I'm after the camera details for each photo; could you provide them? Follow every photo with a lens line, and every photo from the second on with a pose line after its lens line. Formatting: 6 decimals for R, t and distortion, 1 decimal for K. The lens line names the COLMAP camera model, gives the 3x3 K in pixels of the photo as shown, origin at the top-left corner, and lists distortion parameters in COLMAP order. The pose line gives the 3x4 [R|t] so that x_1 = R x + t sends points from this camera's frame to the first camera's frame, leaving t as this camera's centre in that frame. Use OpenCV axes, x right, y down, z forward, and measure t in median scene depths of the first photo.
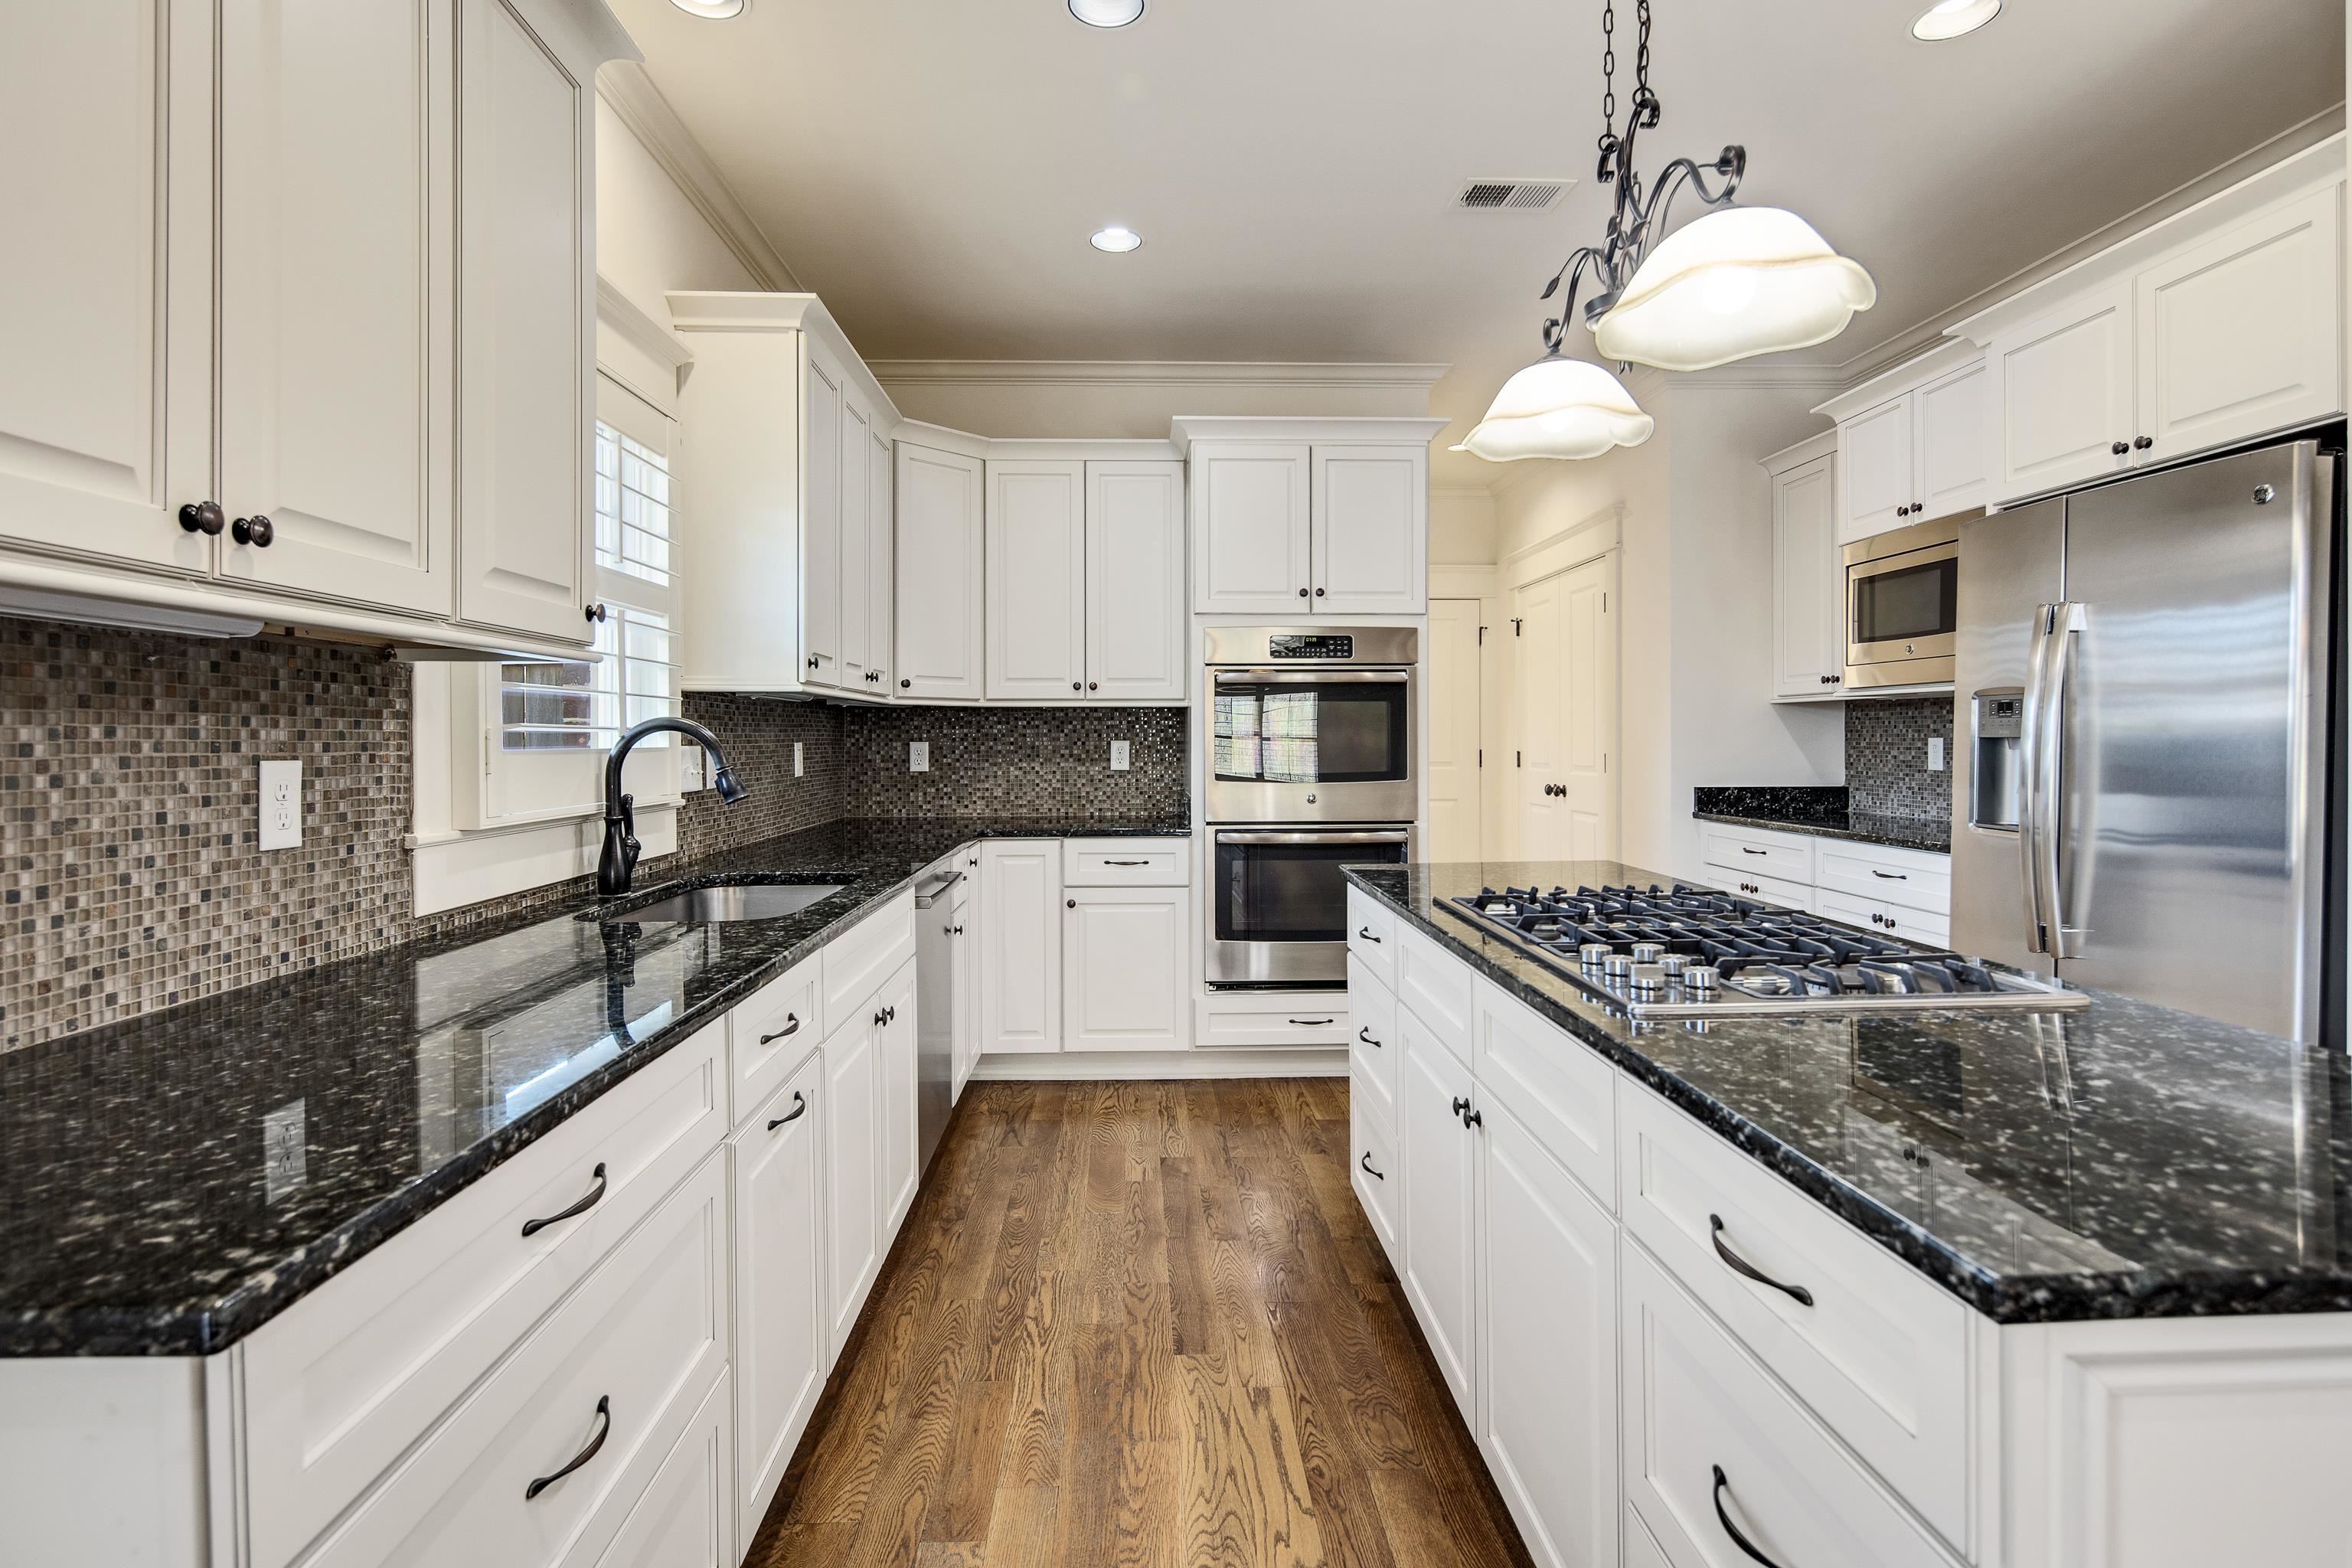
lens RADIAL K [[1142.2, 0, 1168.1], [0, 1142.2, 761.0], [0, 0, 1]] dist [0.003495, -0.002671]
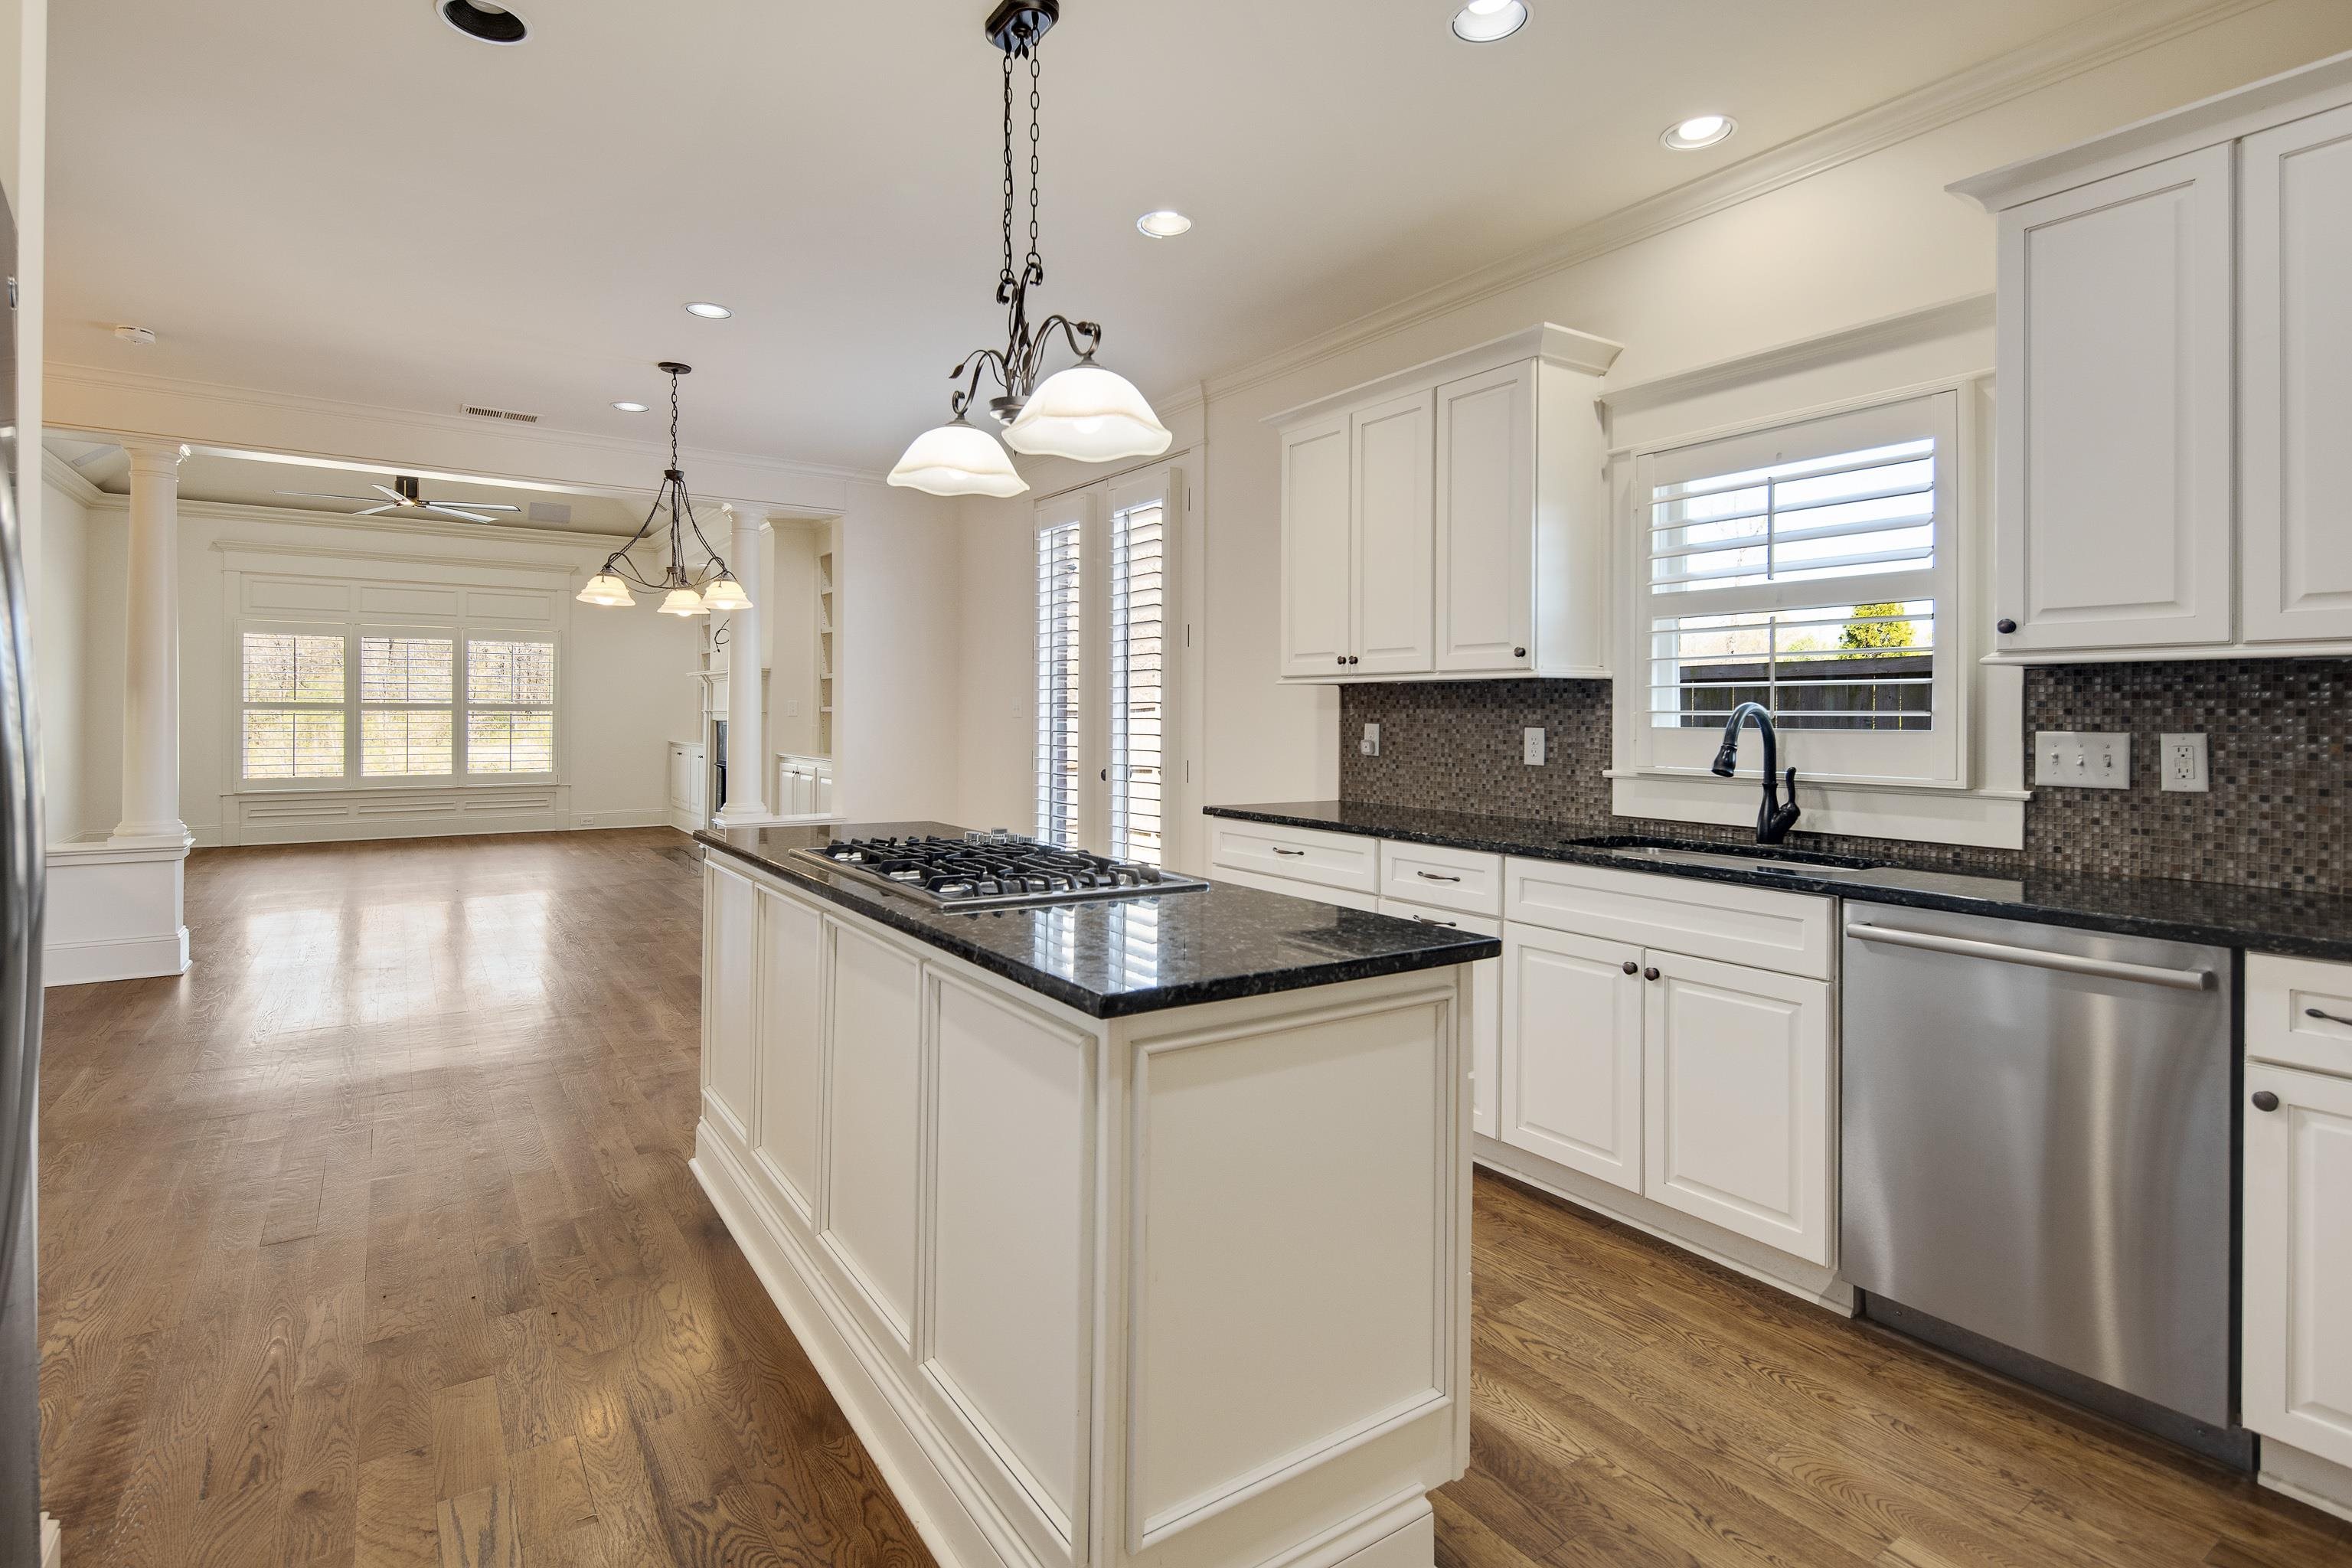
lens RADIAL K [[1142.2, 0, 1175.6], [0, 1142.2, 714.8], [0, 0, 1]] dist [0.003495, -0.002671]
pose [[-0.844567, -0.006786, -0.535407, 0.625689], [-0.018814, 0.999678, 0.017007, -0.029974], [0.535119, 0.024437, -0.844423, 1.443187]]
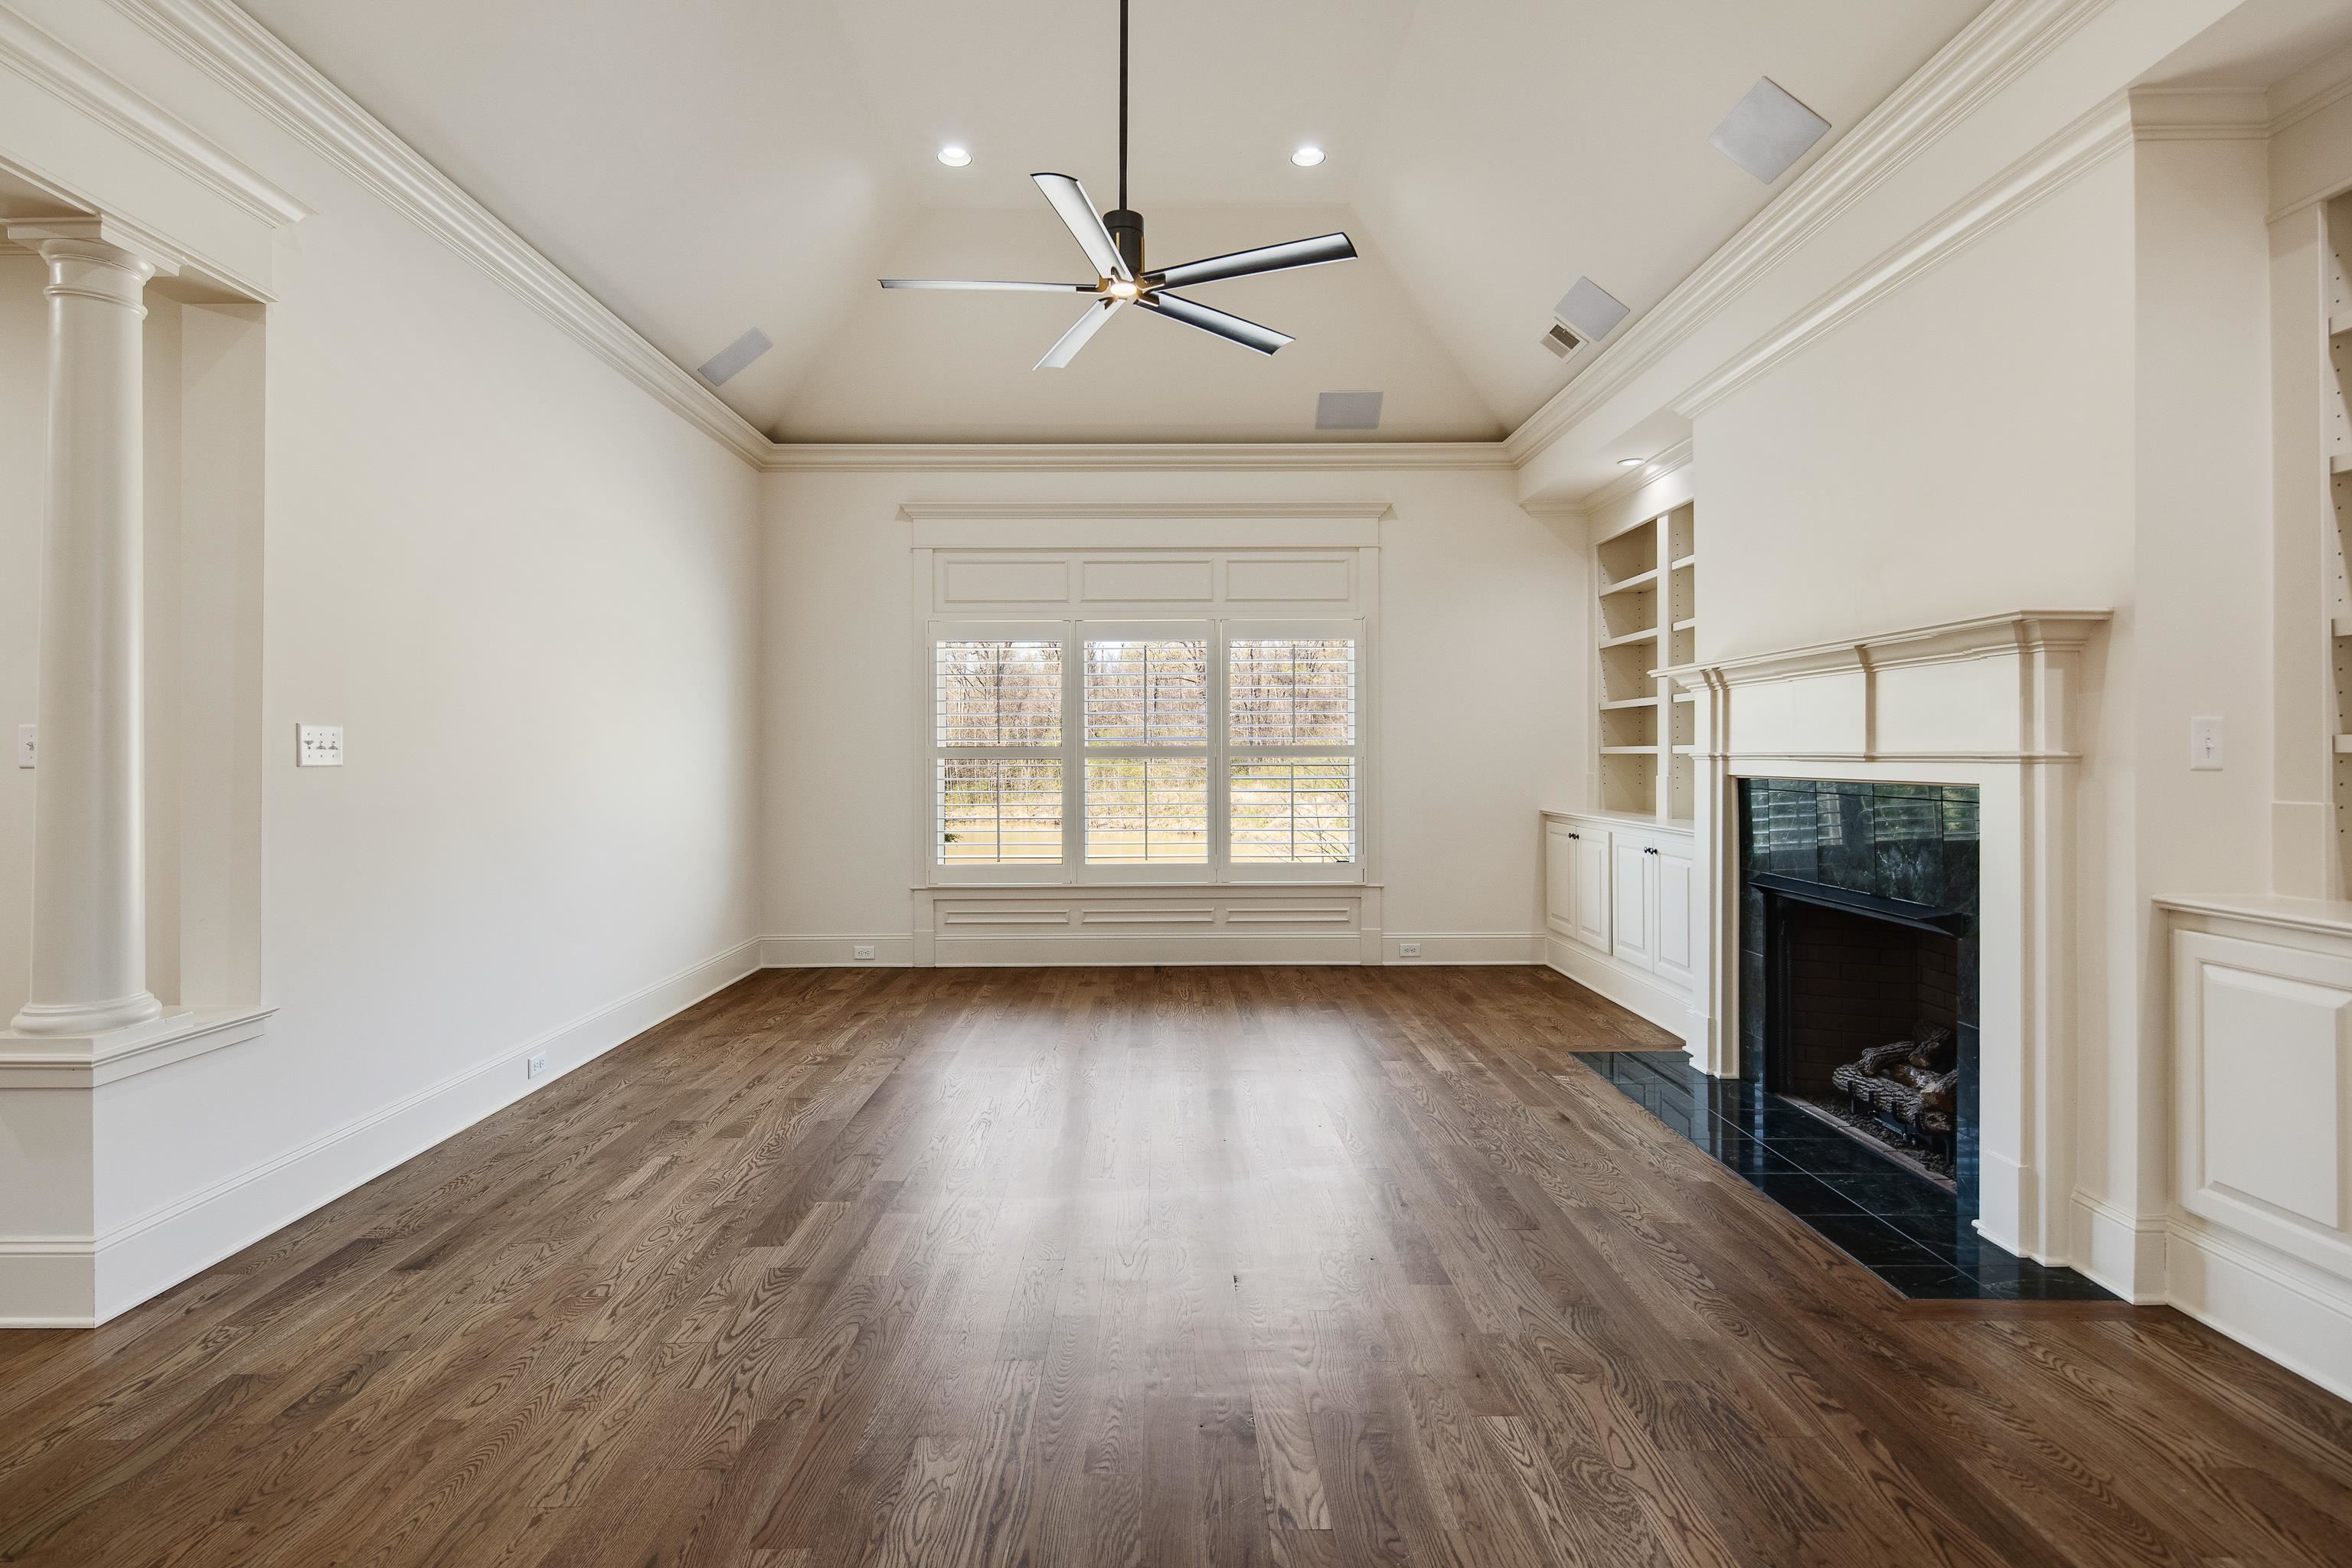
lens RADIAL K [[1142.2, 0, 1164.1], [0, 1142.2, 747.9], [0, 0, 1]] dist [0.003495, -0.002671]
pose [[-0.999629, 0.003112, 0.027070, 0.647430], [0.003492, 0.999896, 0.013978, 0.016596], [-0.027024, 0.014068, -0.999536, -0.902219]]
